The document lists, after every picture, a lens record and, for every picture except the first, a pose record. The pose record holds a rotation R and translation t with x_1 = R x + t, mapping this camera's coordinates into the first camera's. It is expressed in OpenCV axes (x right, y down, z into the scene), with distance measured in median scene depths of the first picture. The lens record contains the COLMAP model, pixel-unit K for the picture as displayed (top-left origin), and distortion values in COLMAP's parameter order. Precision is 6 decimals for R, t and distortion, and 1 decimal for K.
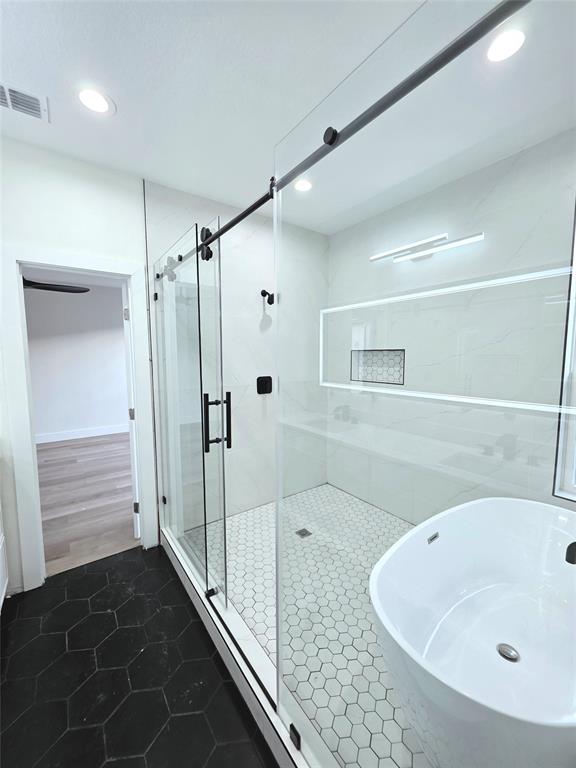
lens RADIAL K [[310.6, 0, 285.9], [0, 310.6, 382.9], [0, 0, 1]] dist [0.005411, 0.000036]
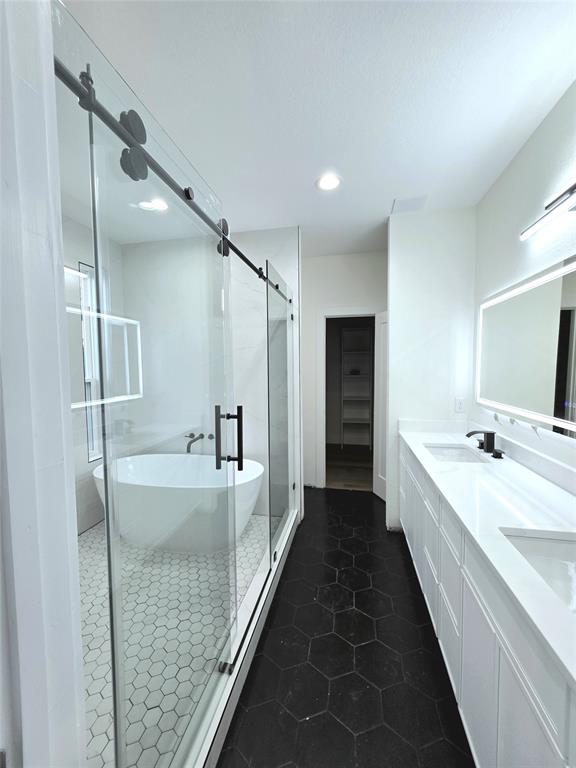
lens RADIAL K [[310.6, 0, 285.9], [0, 310.6, 382.9], [0, 0, 1]] dist [0.005411, 0.000036]
pose [[-0.664148, -0.032215, 0.746907, -0.919993], [0.082460, 0.989819, 0.116015, -0.114685], [-0.743040, 0.138641, -0.654730, 1.327908]]
